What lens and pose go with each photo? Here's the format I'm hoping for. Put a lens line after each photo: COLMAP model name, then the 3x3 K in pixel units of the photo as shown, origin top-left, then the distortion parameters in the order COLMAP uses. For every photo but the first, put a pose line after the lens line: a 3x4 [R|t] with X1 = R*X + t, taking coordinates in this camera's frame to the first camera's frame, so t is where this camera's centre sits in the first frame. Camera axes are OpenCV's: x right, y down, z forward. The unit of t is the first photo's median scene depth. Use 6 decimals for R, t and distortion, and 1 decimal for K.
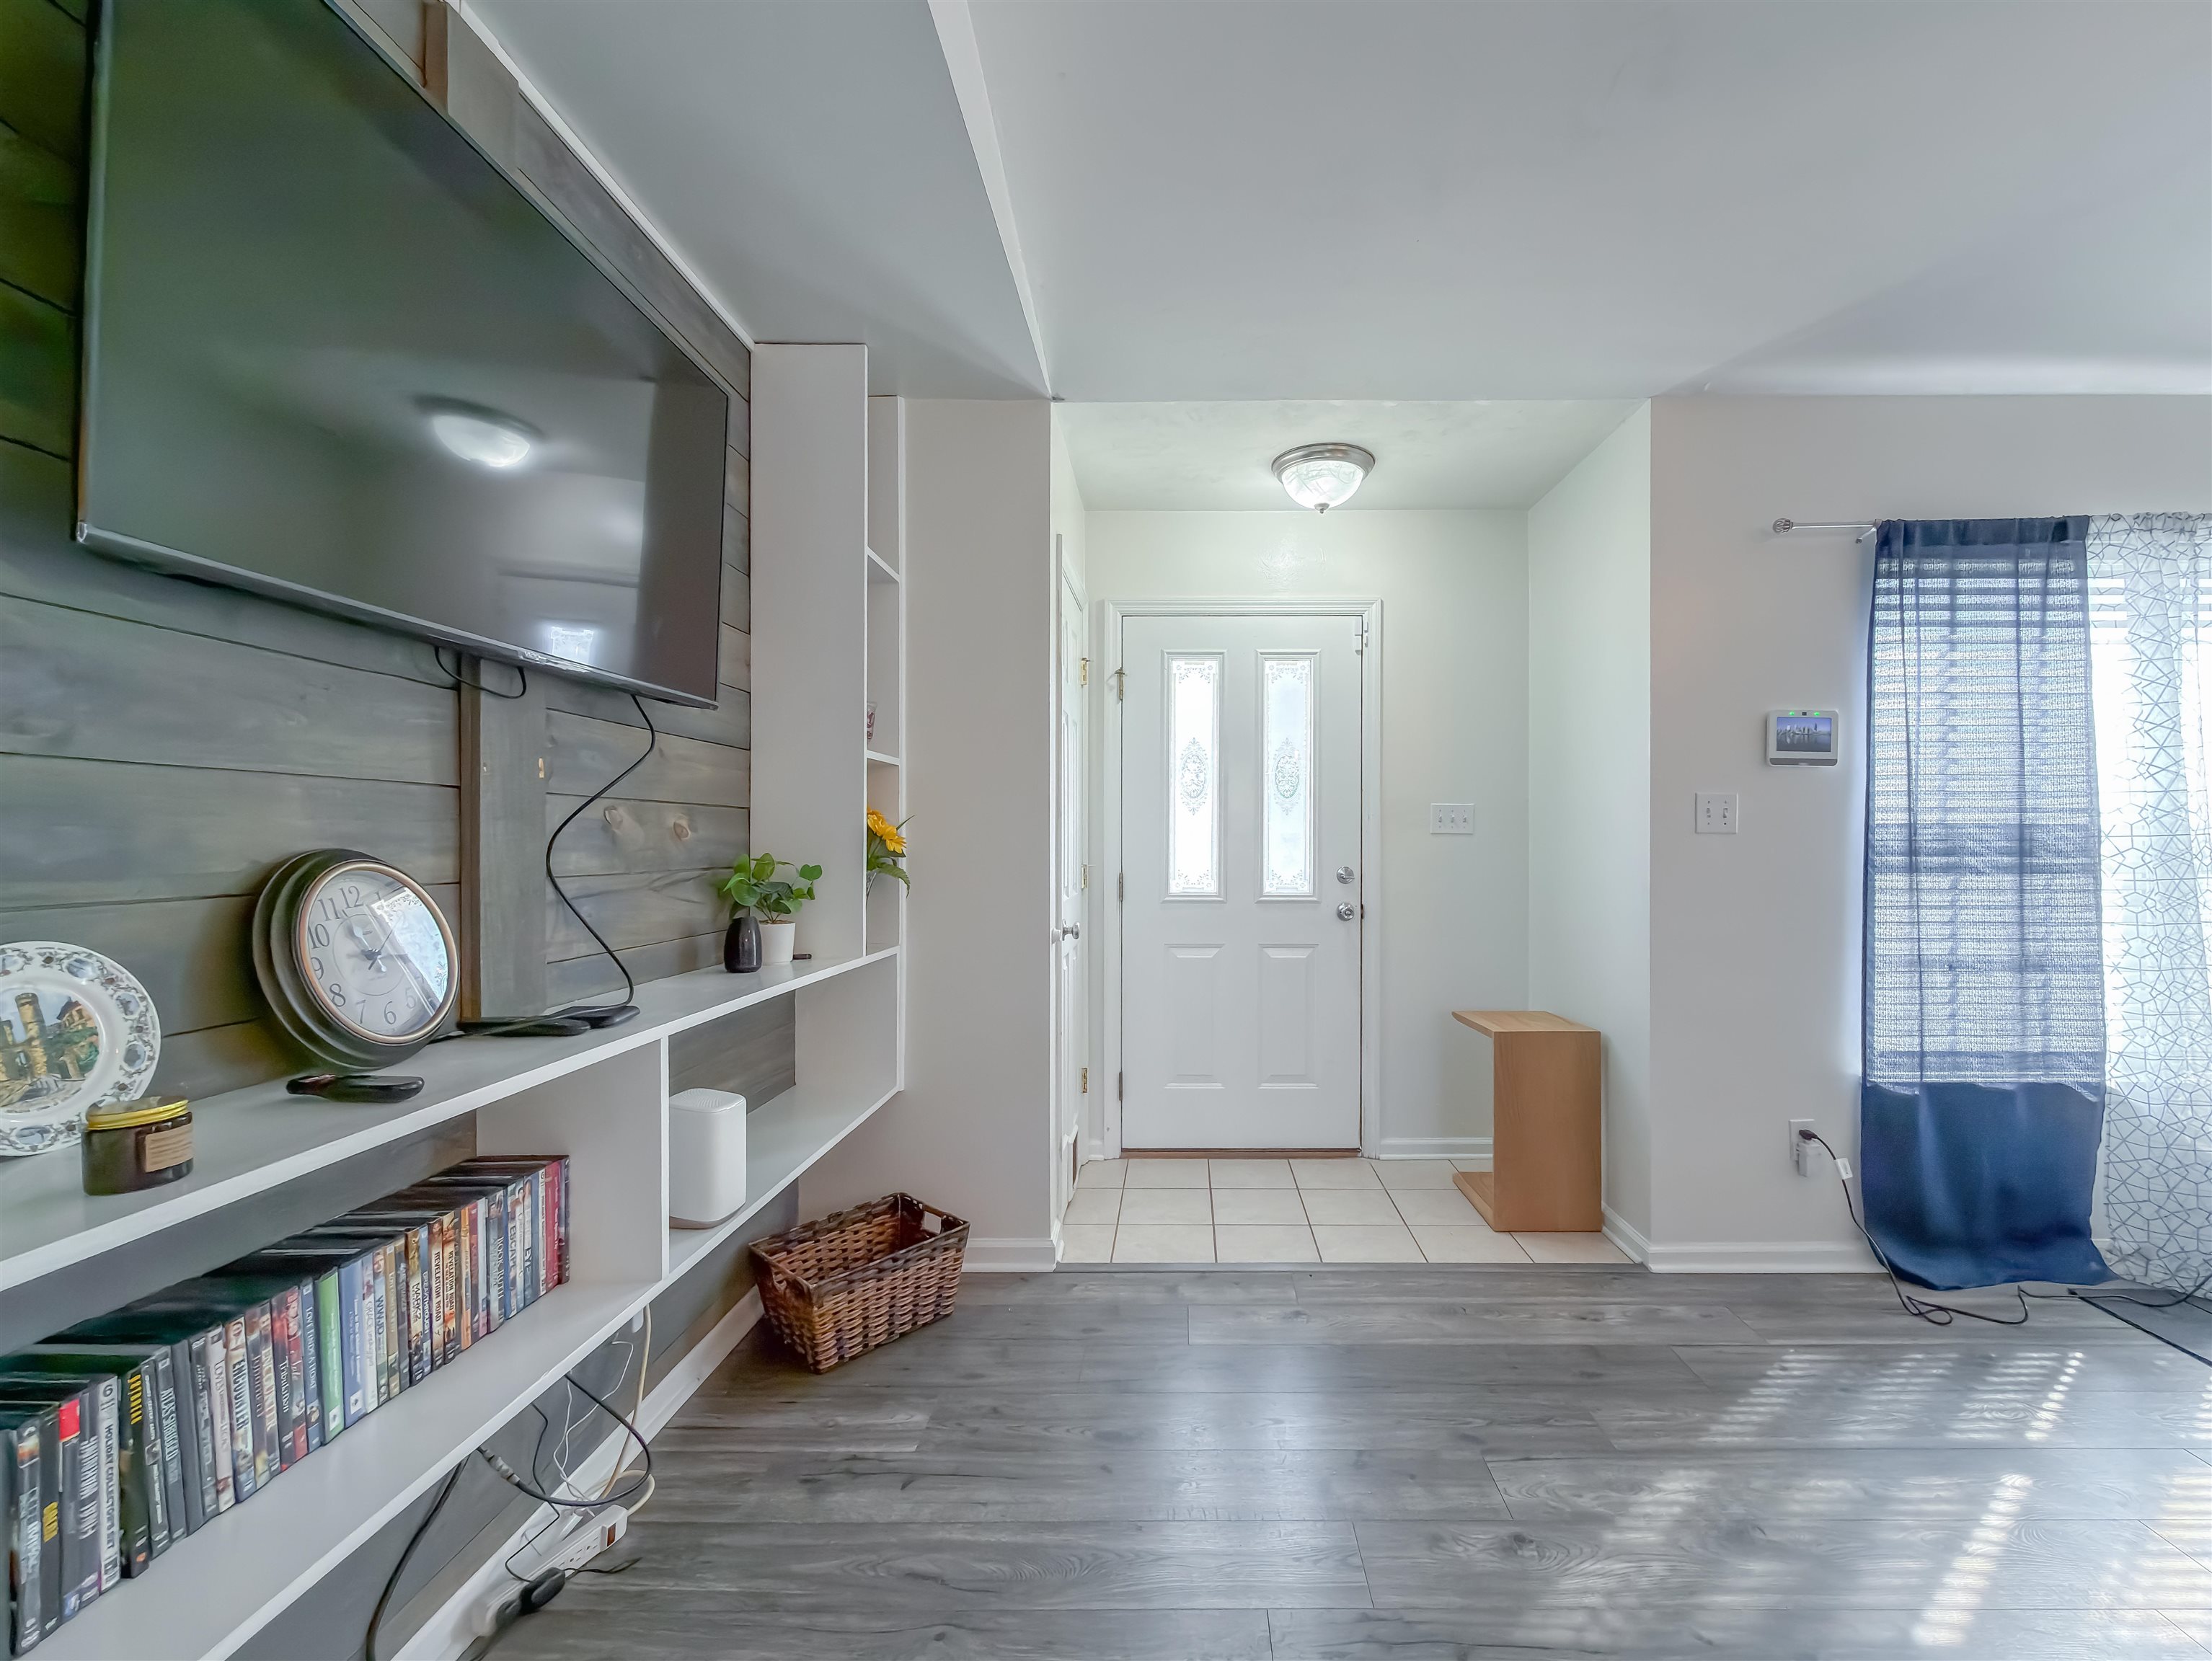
lens RADIAL K [[910.2, 0, 1189.8], [0, 910.2, 841.5], [0, 0, 1]] dist [0.010930, -0.006359]
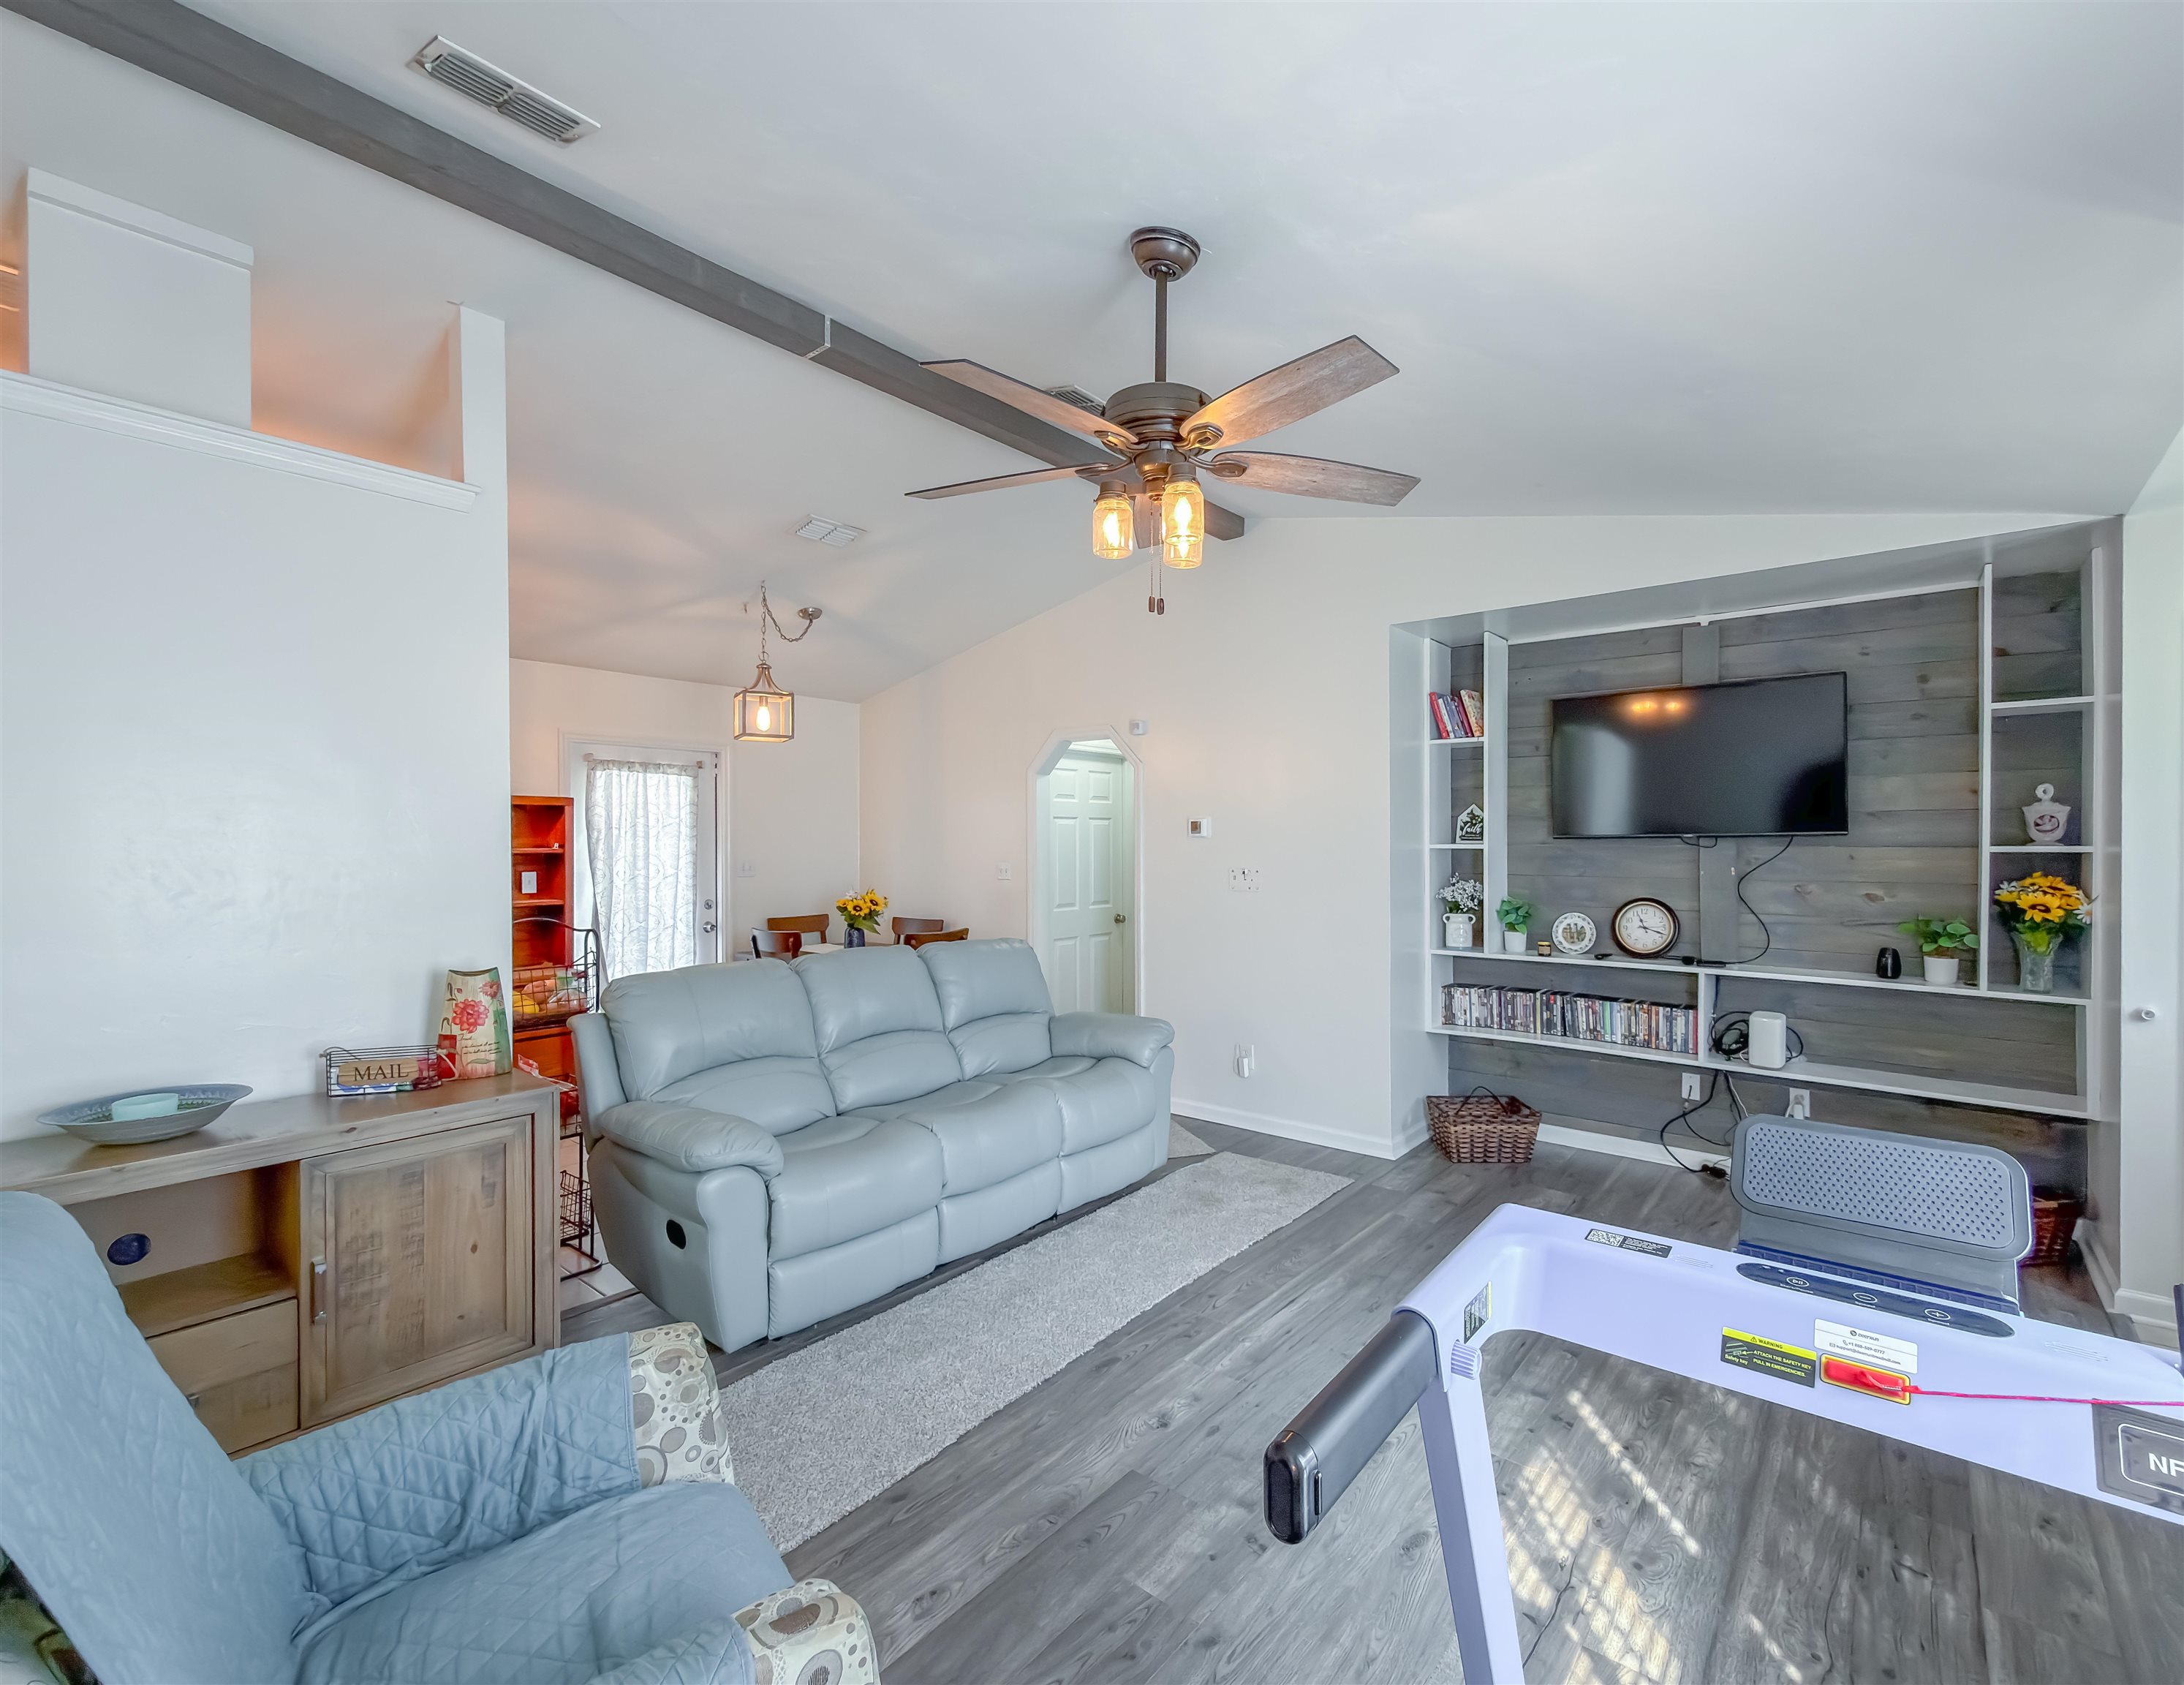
lens RADIAL K [[981.5, 0, 1092.0], [0, 981.5, 842.5], [0, 0, 1]] dist [0.001265, -0.011393]
pose [[-0.650530, 0.004667, -0.759467, 1.520535], [0.004716, 0.999987, 0.002105, -0.100826], [0.759466, -0.002212, -0.650543, 0.824361]]
